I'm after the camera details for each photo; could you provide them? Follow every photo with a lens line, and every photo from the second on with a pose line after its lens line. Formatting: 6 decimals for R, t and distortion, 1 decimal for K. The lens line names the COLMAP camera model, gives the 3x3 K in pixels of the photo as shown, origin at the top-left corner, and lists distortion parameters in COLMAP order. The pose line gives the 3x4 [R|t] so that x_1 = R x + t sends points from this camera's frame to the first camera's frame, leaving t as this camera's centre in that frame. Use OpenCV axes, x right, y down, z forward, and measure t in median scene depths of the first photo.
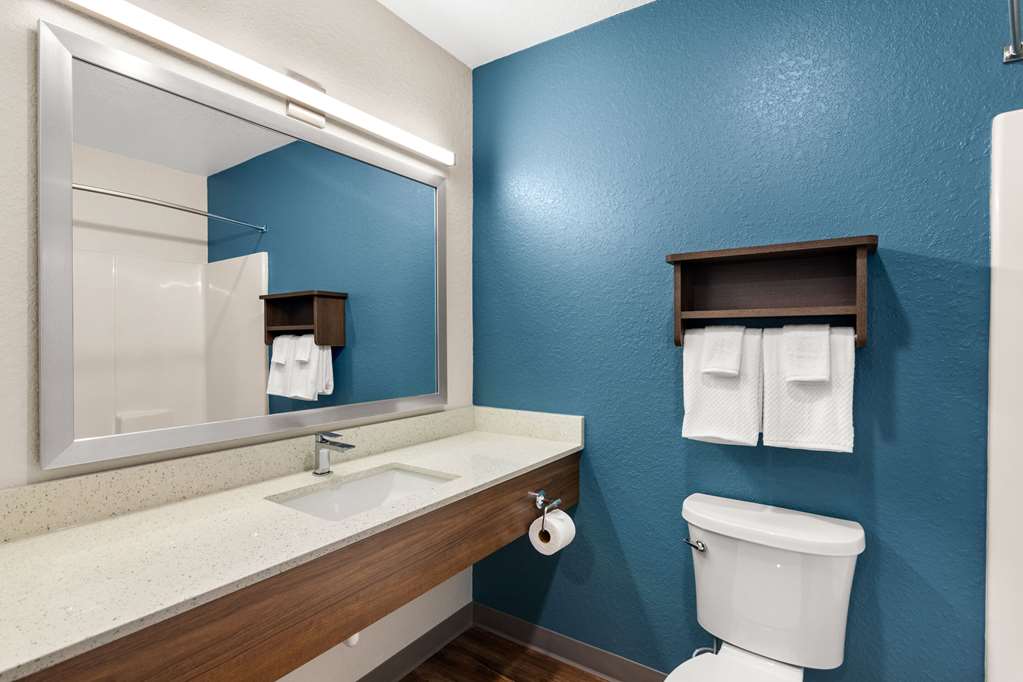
lens RADIAL K [[498.3, 0, 511.5], [0, 498.3, 341.0], [0, 0, 1]] dist [0.001333, -0.000137]
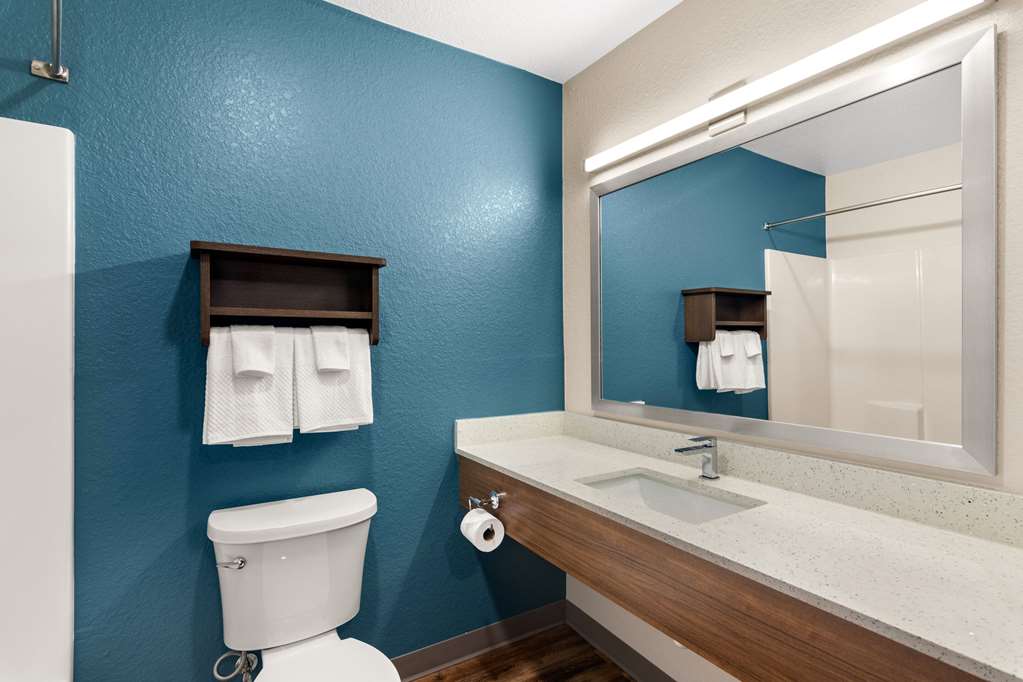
lens RADIAL K [[498.3, 0, 511.5], [0, 498.3, 341.0], [0, 0, 1]] dist [0.001333, -0.000137]
pose [[-0.399166, -0.009528, -0.916829, 0.778337], [-0.002635, 0.999954, -0.009245, -0.001946], [0.916875, -0.001274, -0.399172, 1.138174]]
